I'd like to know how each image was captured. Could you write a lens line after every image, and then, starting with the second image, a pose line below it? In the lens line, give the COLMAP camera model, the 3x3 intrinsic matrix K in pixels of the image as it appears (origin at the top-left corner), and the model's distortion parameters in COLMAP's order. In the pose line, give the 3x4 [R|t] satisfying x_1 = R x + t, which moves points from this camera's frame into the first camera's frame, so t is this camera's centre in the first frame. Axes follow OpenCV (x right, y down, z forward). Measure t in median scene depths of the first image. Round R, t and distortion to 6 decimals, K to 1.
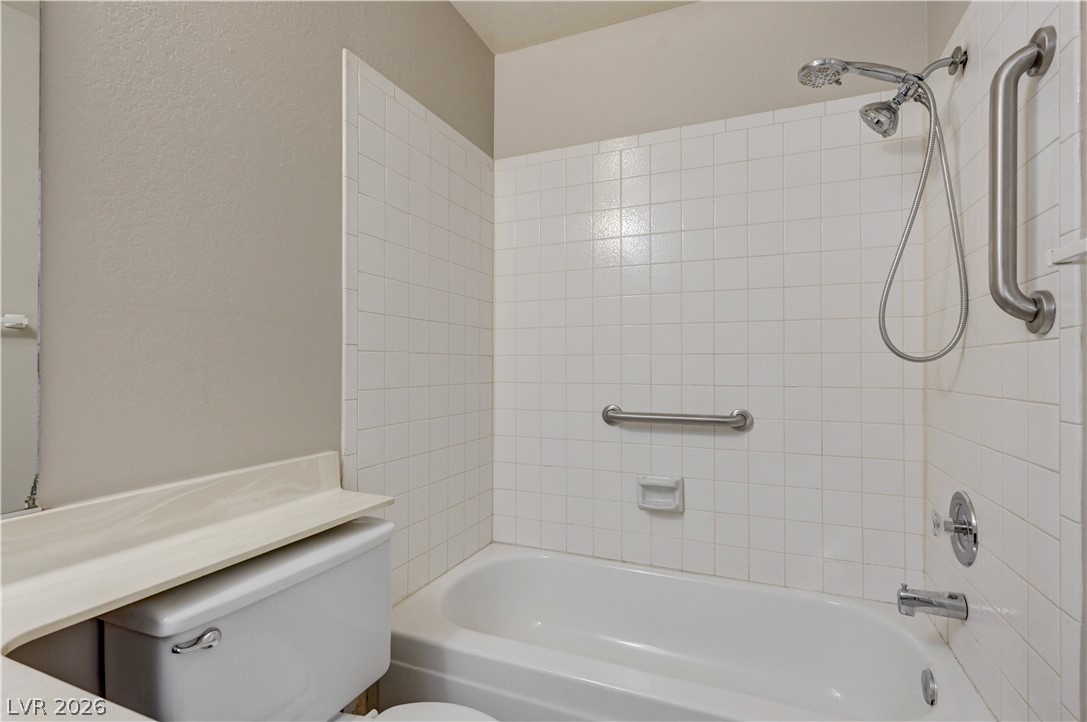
lens RADIAL K [[516.6, 0, 543.4], [0, 516.6, 368.8], [0, 0, 1]] dist [0.000969, 0.000064]
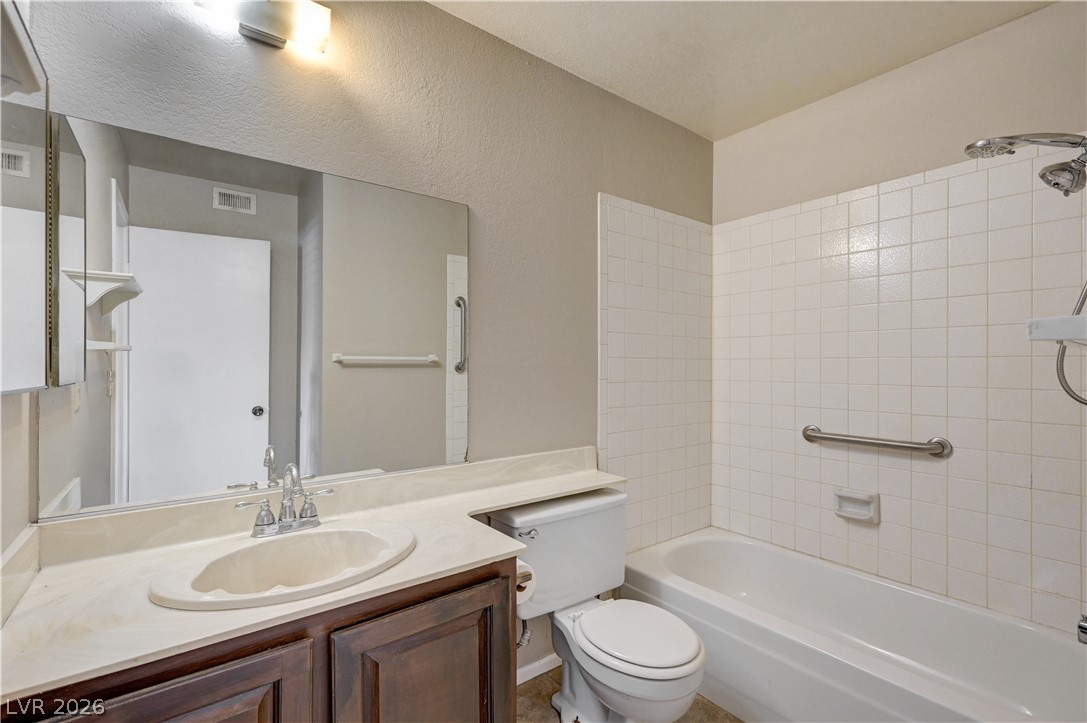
lens RADIAL K [[481.1, 0, 523.4], [0, 481.1, 361.3], [0, 0, 1]] dist [-0.000741, -0.000111]
pose [[0.852230, -0.009014, -0.523090, 0.163270], [0.000529, 0.999866, -0.016368, -0.066872], [0.523168, 0.013672, 0.852120, -0.329462]]
